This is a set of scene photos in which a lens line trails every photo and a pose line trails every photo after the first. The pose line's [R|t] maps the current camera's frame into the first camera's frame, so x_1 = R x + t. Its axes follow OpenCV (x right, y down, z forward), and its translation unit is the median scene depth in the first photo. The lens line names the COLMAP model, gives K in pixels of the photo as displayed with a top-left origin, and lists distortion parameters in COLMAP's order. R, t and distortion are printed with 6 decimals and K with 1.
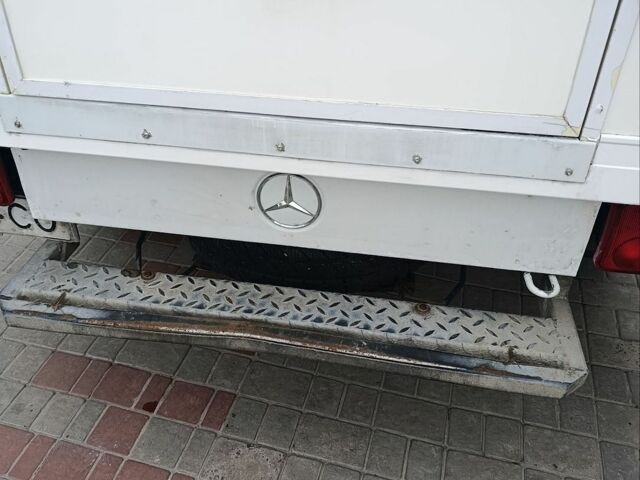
lens RADIAL K [[586.9, 0, 320.3], [0, 586.9, 232.2], [0, 0, 1]] dist [0.005853, -0.019267]
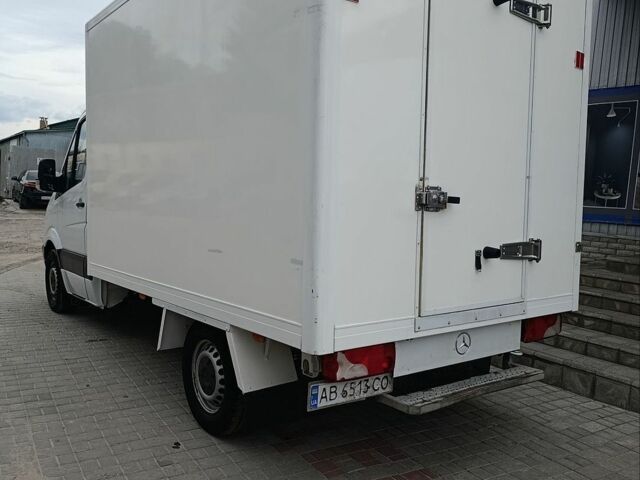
lens RADIAL K [[586.5, 0, 305.8], [0, 586.5, 234.5], [0, 0, 1]] dist [0.001739, -0.011310]
pose [[0.705722, -0.045124, 0.707051, -2.700117], [0.403064, 0.846304, -0.348295, 0.193650], [-0.582663, 0.530786, 0.615443, -0.655498]]
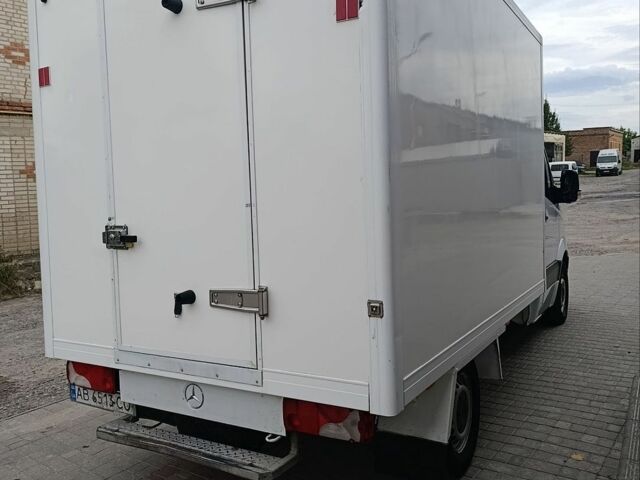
lens RADIAL K [[586.9, 0, 320.3], [0, 586.9, 232.2], [0, 0, 1]] dist [0.005853, -0.019267]
pose [[0.921989, -0.034534, -0.385672, 1.526550], [-0.177938, 0.846834, -0.501208, 0.550176], [0.343909, 0.530734, 0.774627, -1.255565]]
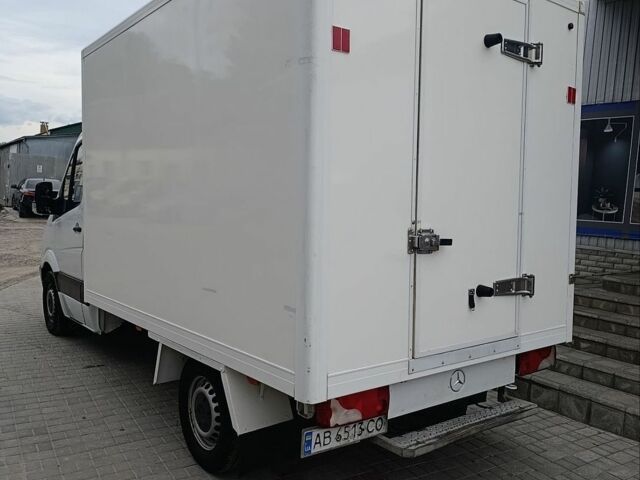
lens RADIAL K [[586.9, 0, 320.3], [0, 586.9, 232.2], [0, 0, 1]] dist [0.005853, -0.019267]
pose [[0.692648, -0.044479, 0.719903, -2.667453], [0.413663, 0.842132, -0.345972, 0.055373], [-0.590865, 0.537434, 0.601701, -0.792991]]
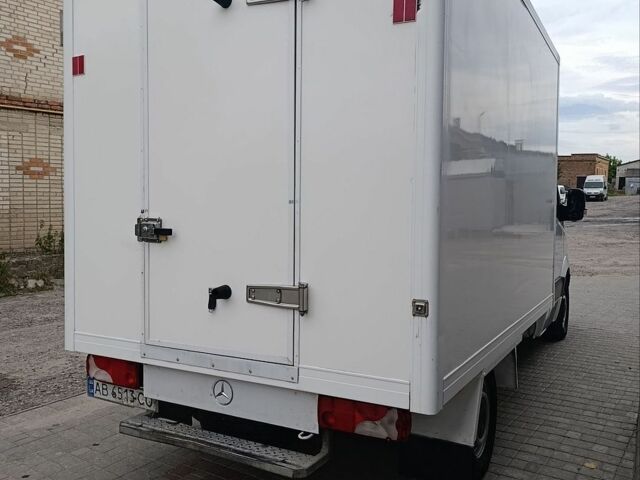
lens RADIAL K [[585.9, 0, 336.0], [0, 585.9, 240.1], [0, 0, 1]] dist [0.005953, -0.011740]
pose [[0.939781, 0.000478, -0.341778, 1.328025], [-0.188804, 0.834294, -0.517983, 0.646198], [0.284896, 0.551319, 0.784144, -1.301336]]
